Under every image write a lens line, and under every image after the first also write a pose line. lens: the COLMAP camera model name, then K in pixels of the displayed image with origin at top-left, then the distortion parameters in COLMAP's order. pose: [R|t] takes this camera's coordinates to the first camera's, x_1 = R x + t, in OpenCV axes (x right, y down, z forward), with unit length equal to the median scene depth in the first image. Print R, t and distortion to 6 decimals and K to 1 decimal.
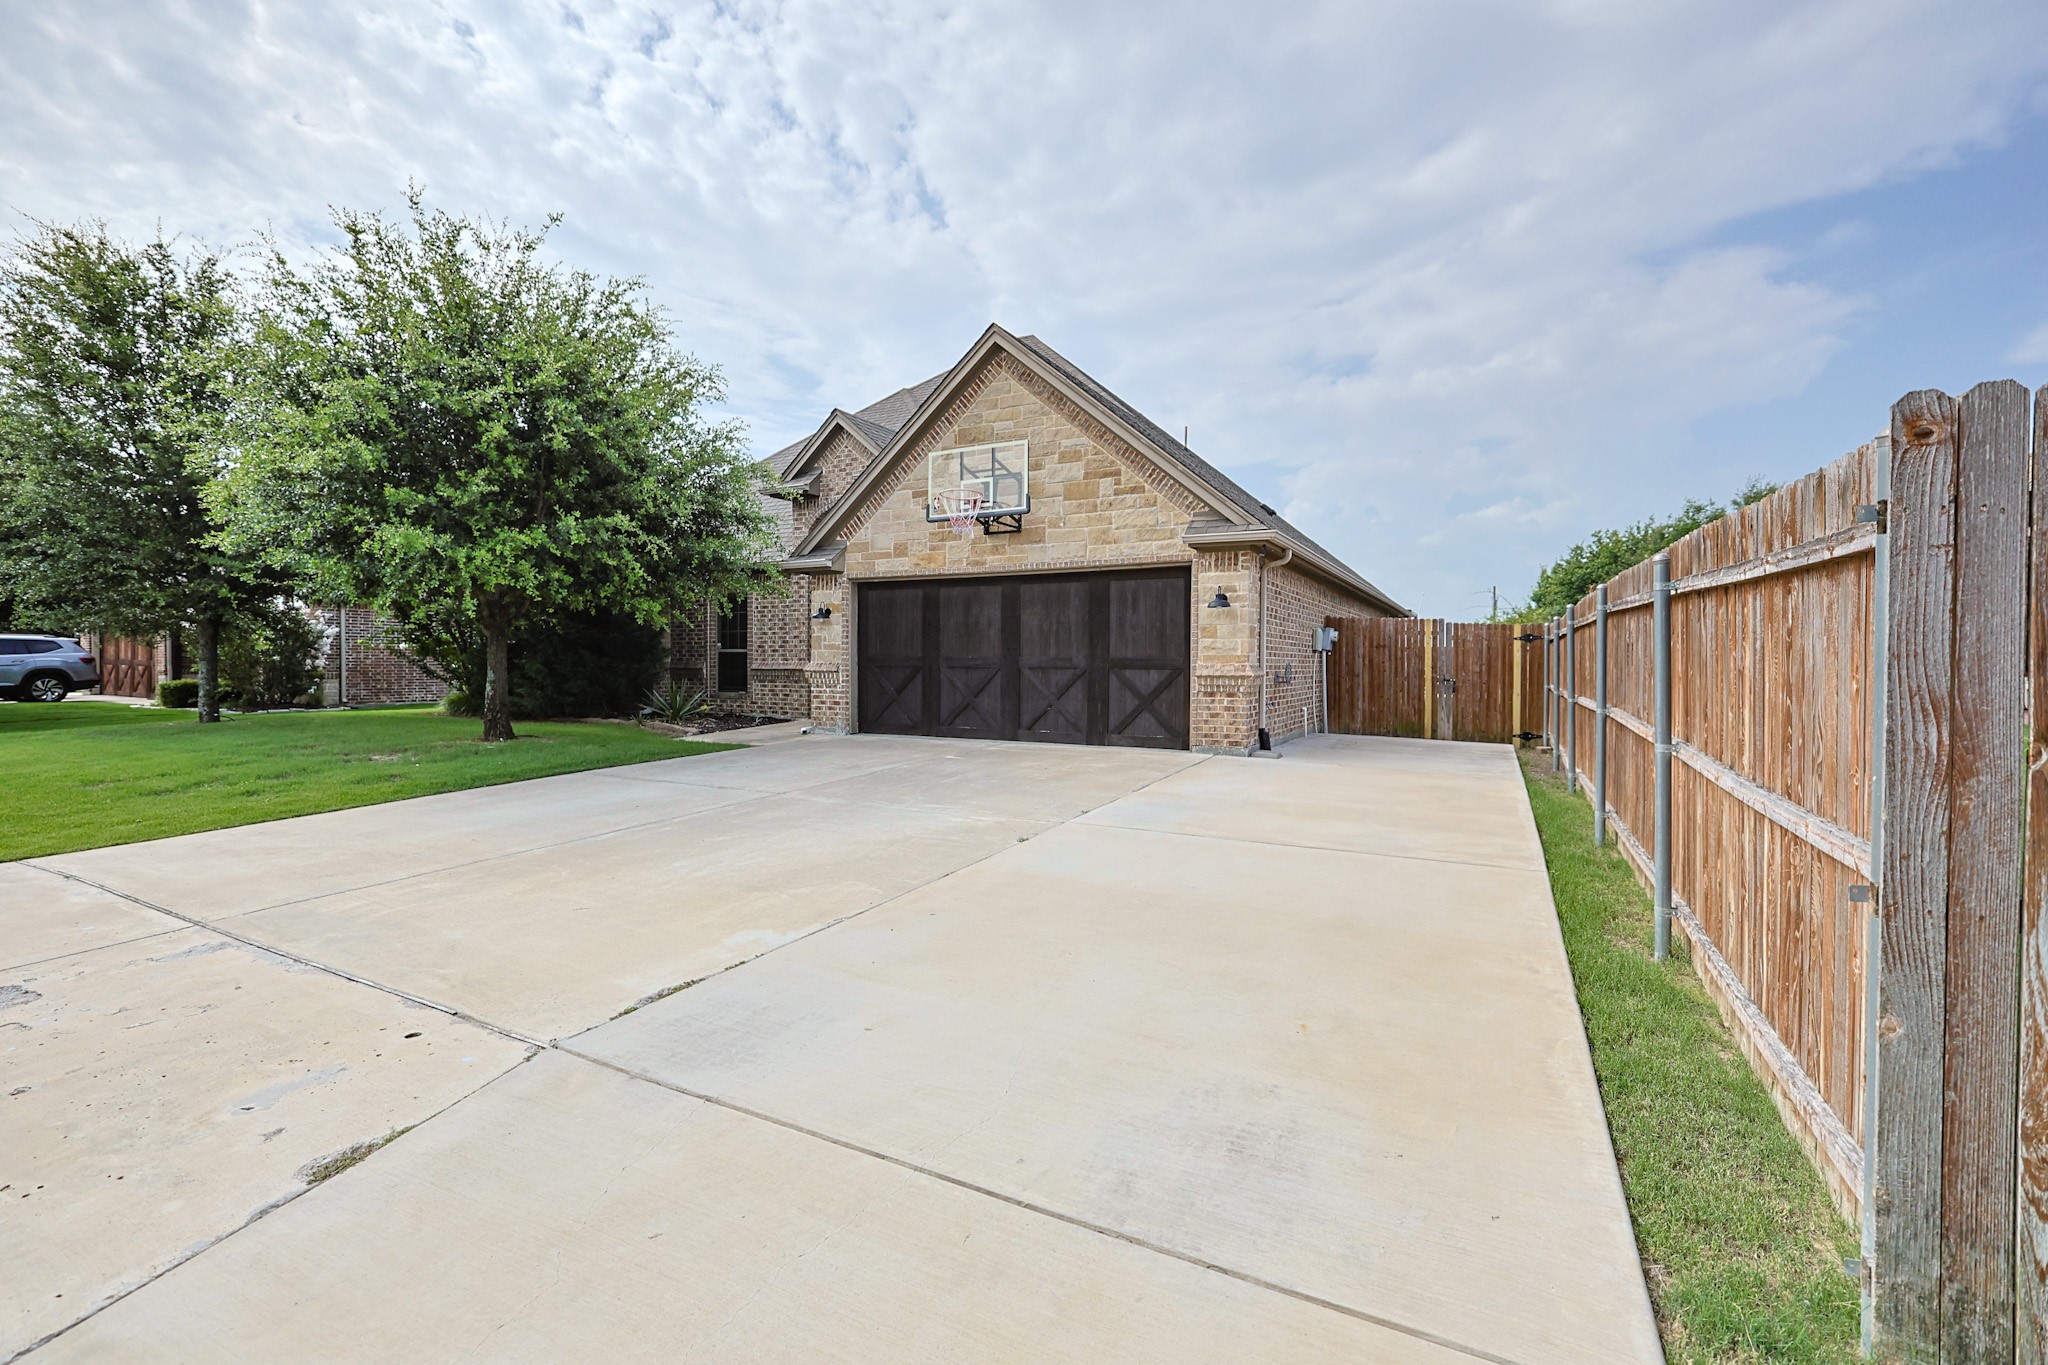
lens RADIAL K [[917.6, 0, 1026.0], [0, 917.6, 650.1], [0, 0, 1]] dist [-0.029027, 0.000083]
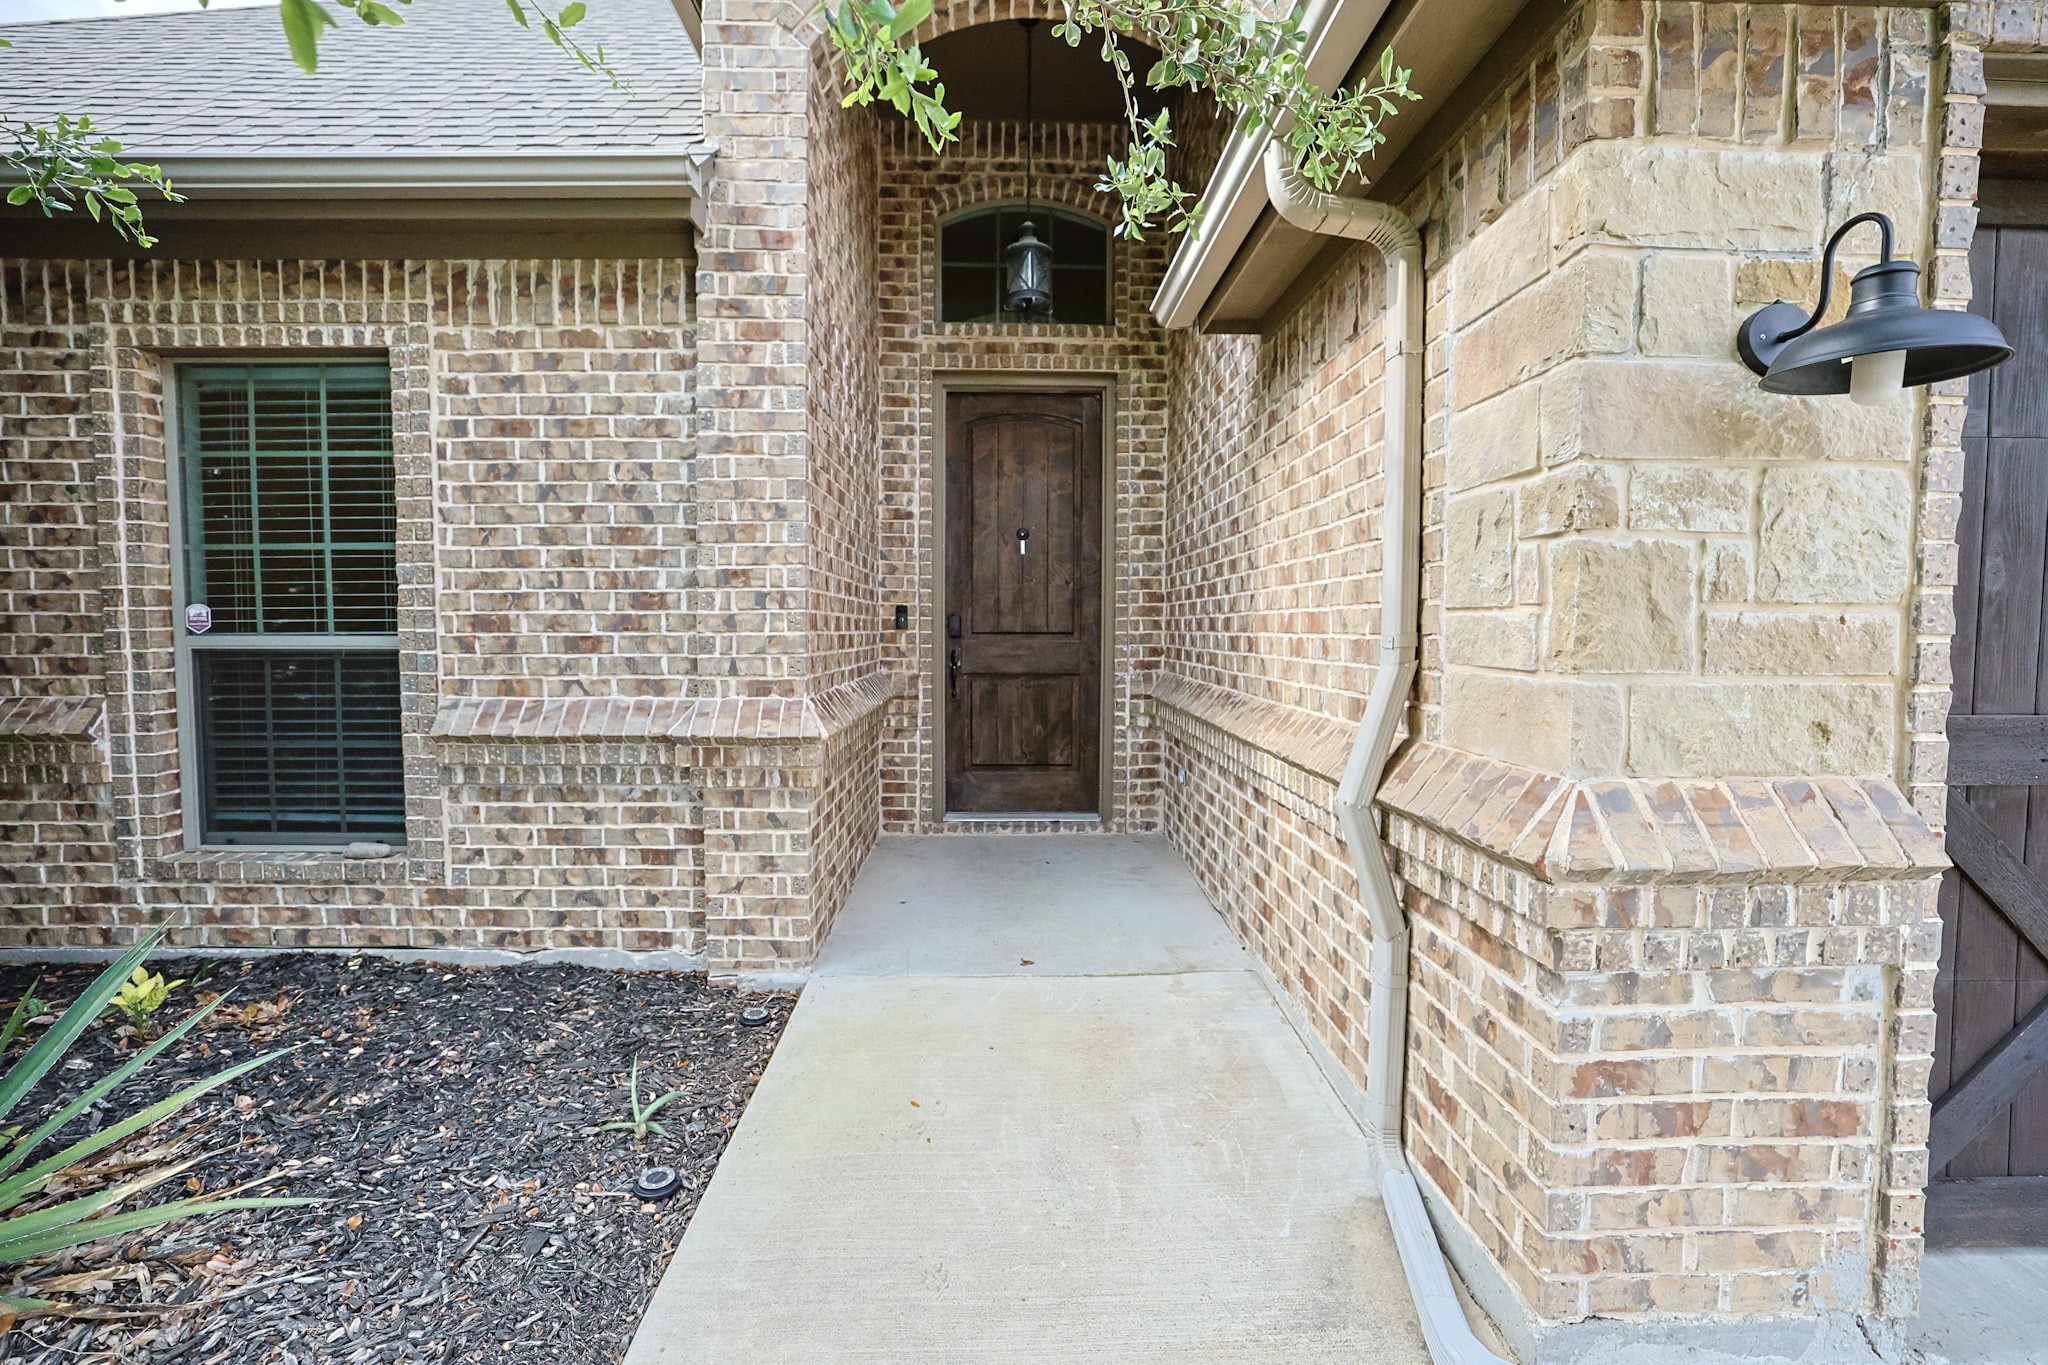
lens RADIAL K [[883.4, 0, 1019.9], [0, 883.4, 677.0], [0, 0, 1]] dist [-0.036292, 0.012514]
pose [[0.864489, -0.023282, 0.502113, -0.401904], [-0.006973, 0.998275, 0.058295, -0.006155], [-0.502604, -0.053897, 0.862835, 1.087577]]
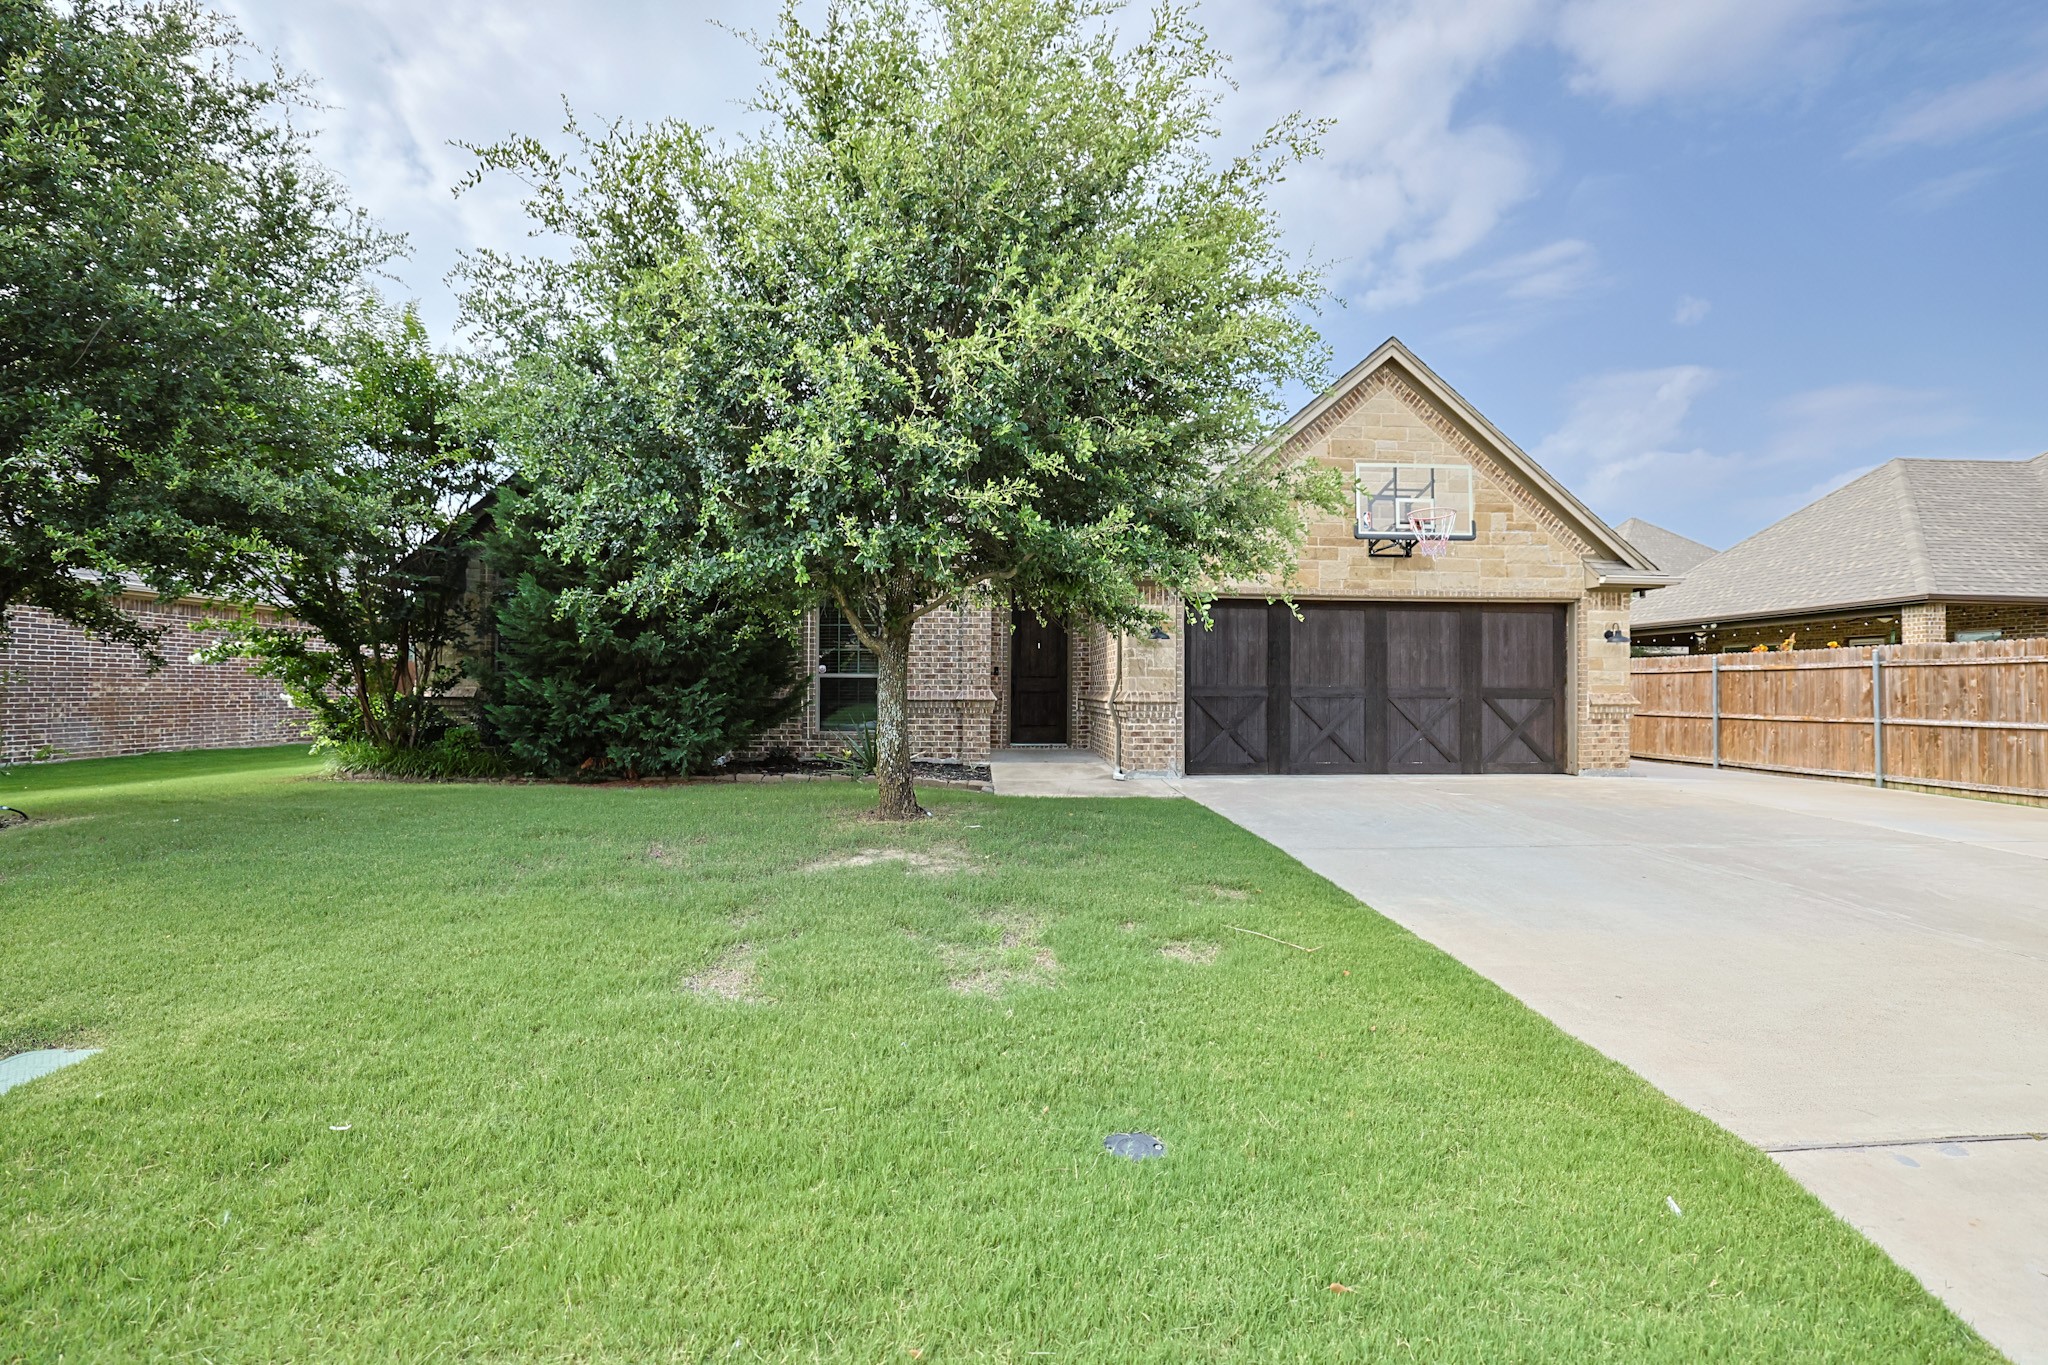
lens RADIAL K [[883.4, 0, 1019.9], [0, 883.4, 677.0], [0, 0, 1]] dist [-0.036292, 0.012514]
pose [[0.850056, 0.011858, 0.526558, -0.850670], [-0.009103, 0.999928, -0.007822, 0.008674], [-0.526613, 0.001856, 0.850103, 0.434525]]
